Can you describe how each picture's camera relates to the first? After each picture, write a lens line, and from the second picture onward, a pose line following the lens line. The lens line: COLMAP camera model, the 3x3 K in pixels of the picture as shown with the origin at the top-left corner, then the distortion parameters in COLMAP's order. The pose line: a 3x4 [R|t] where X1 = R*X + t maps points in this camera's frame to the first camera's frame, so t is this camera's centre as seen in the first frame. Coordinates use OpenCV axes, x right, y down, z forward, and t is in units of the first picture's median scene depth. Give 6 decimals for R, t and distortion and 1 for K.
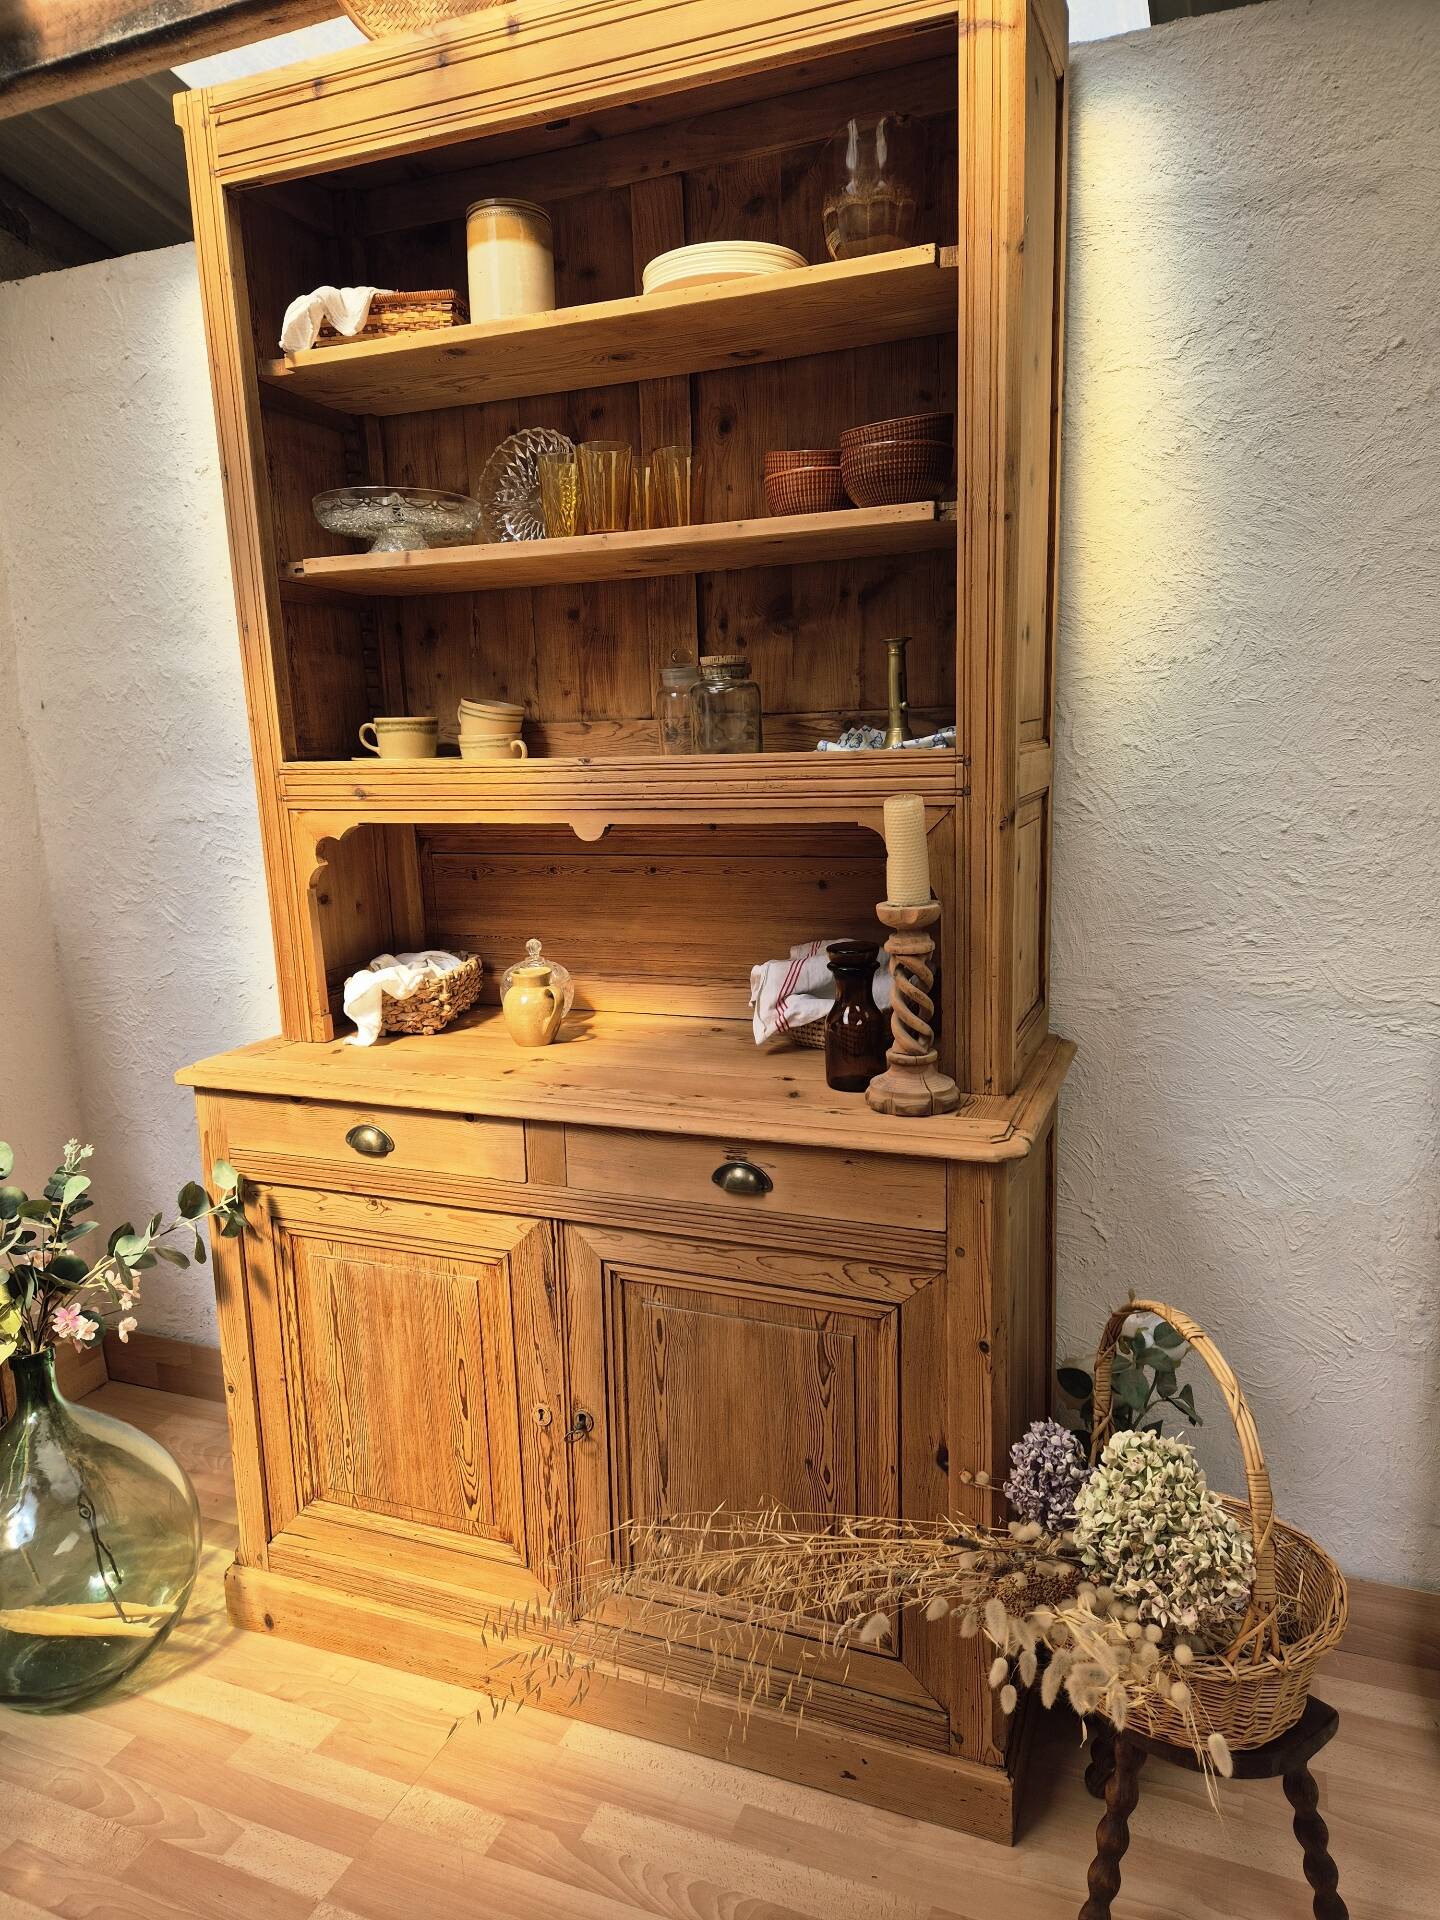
lens RADIAL K [[1294.0, 0, 711.6], [0, 1294.0, 973.8], [0, 0, 1]] dist [0.078904, -0.076737]
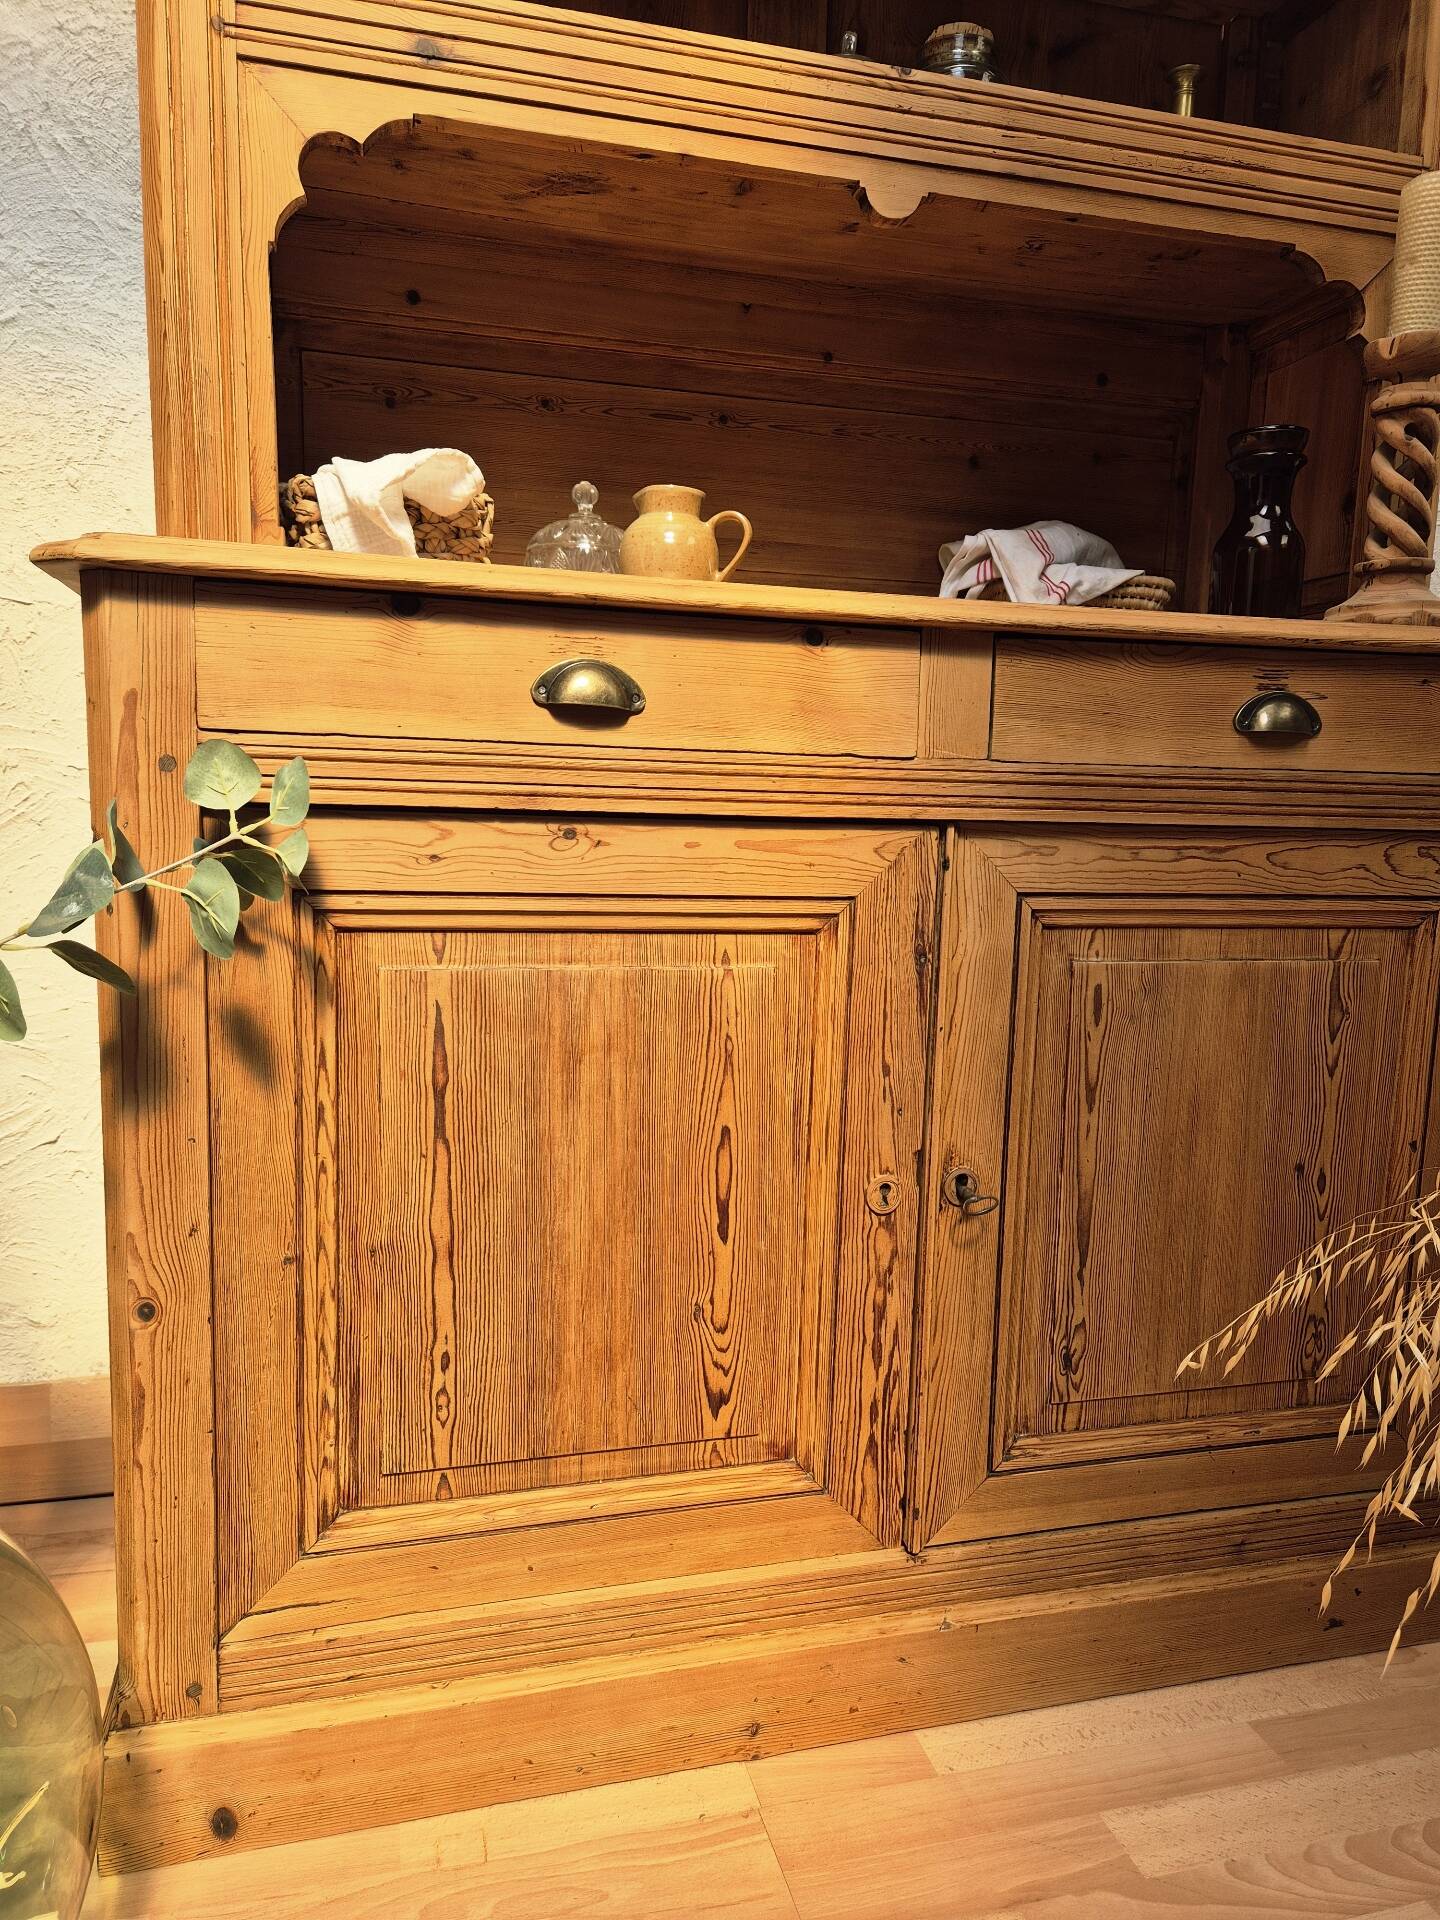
lens RADIAL K [[1294.0, 0, 713.6], [0, 1294.0, 972.7], [0, 0, 1]] dist [0.078904, -0.076737]
pose [[0.797911, -0.029170, 0.602069, -0.519642], [0.064561, 0.997218, -0.037247, 0.252898], [-0.599308, 0.068590, 0.797575, 0.574997]]
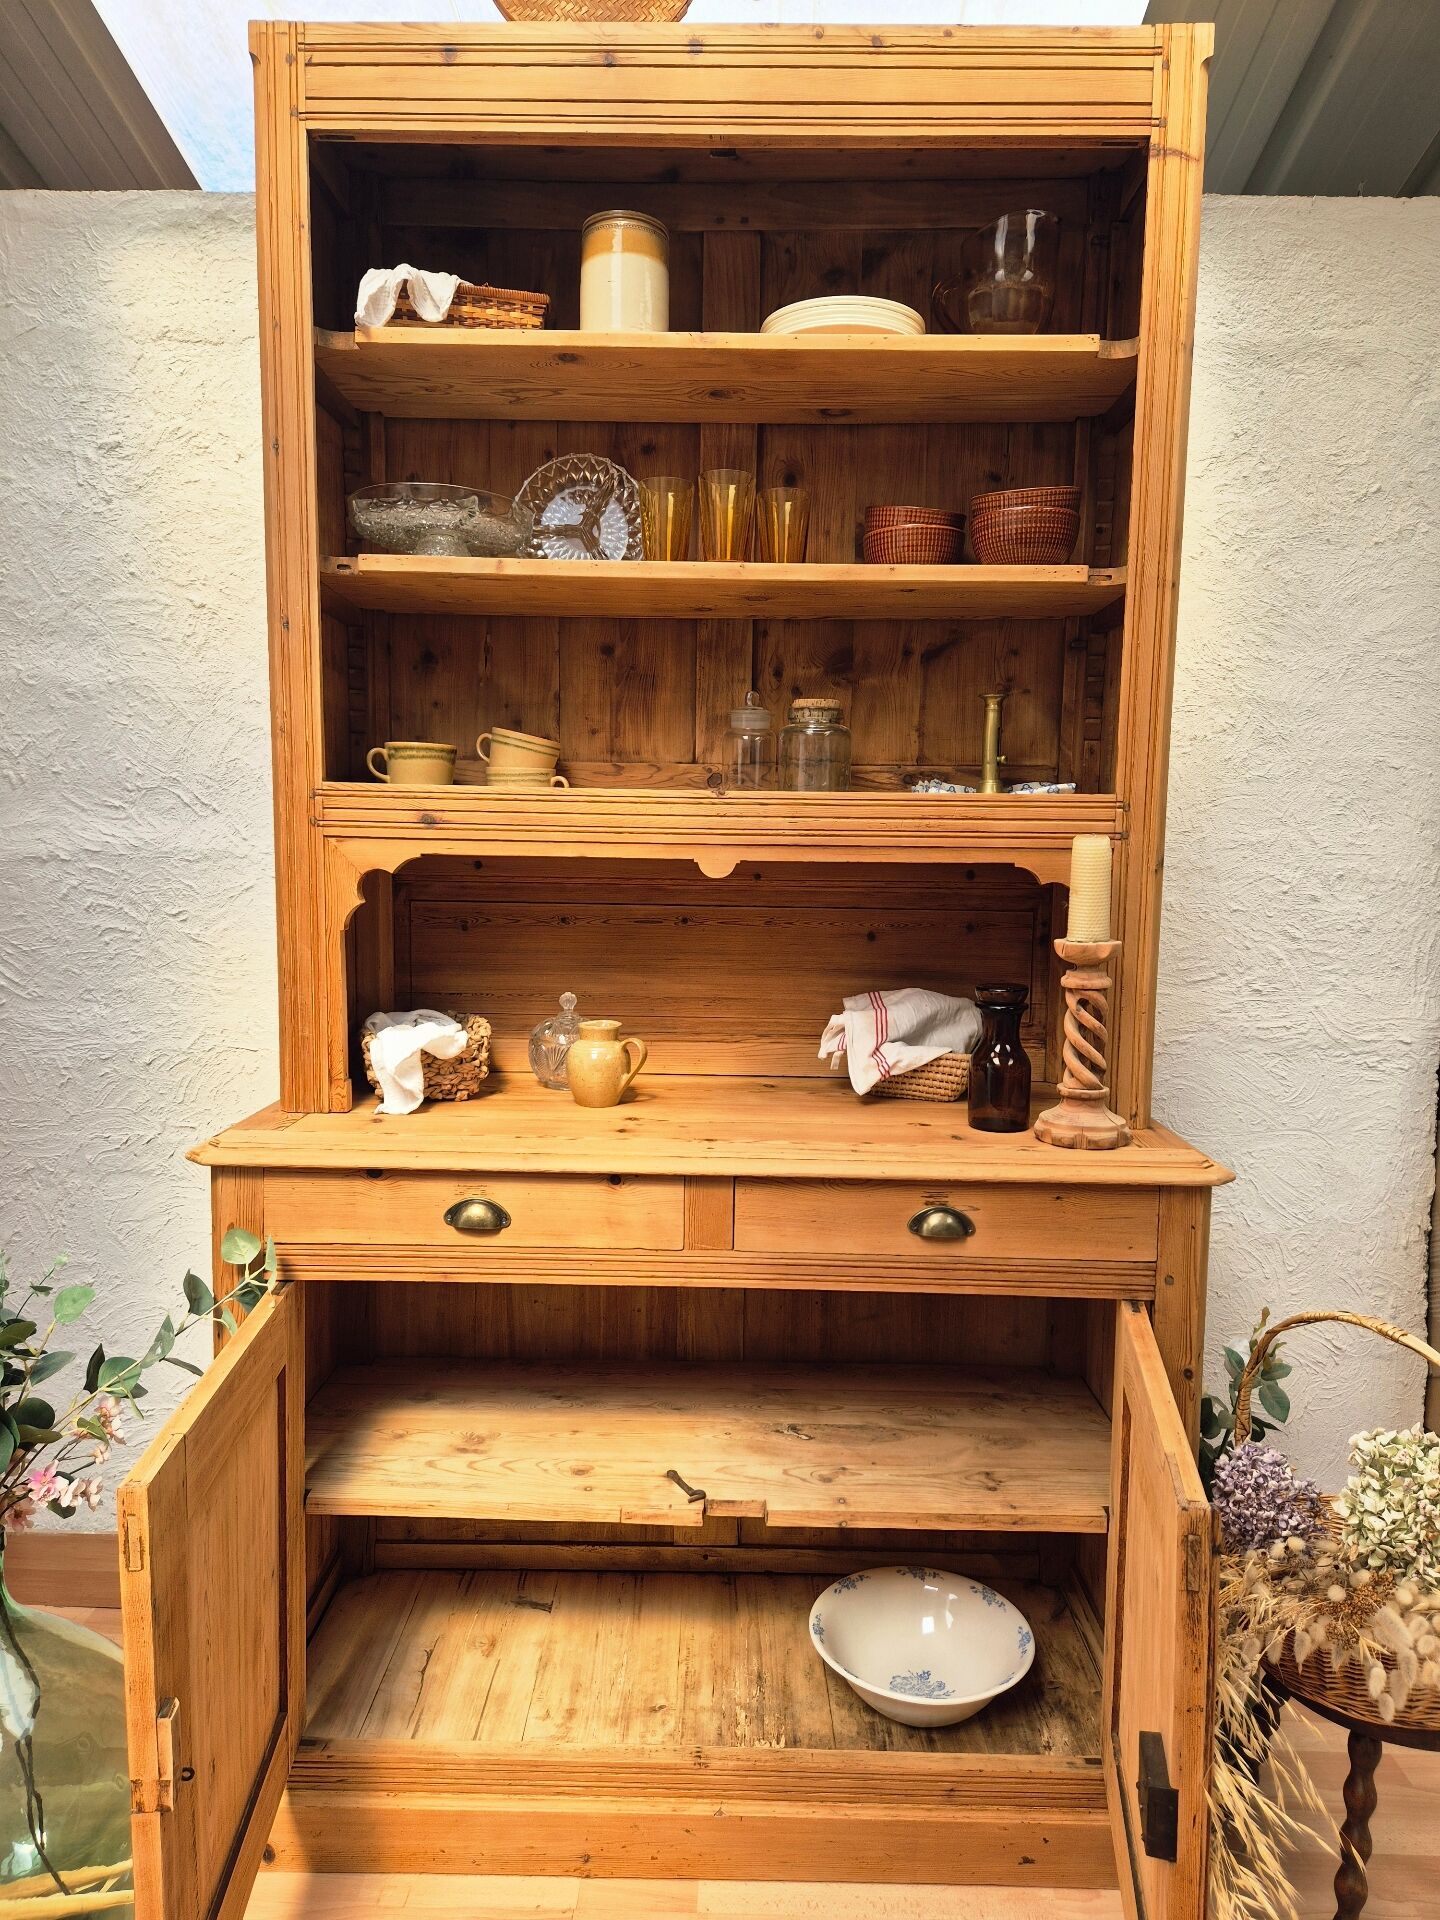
lens RADIAL K [[1294.0, 0, 726.4], [0, 1294.0, 960.9], [0, 0, 1]] dist [0.078904, -0.076737]
pose [[0.929733, 0.012358, 0.368027, -0.420812], [0.023253, 0.995472, -0.092169, 0.042914], [-0.367499, 0.094251, 0.925236, 0.130889]]
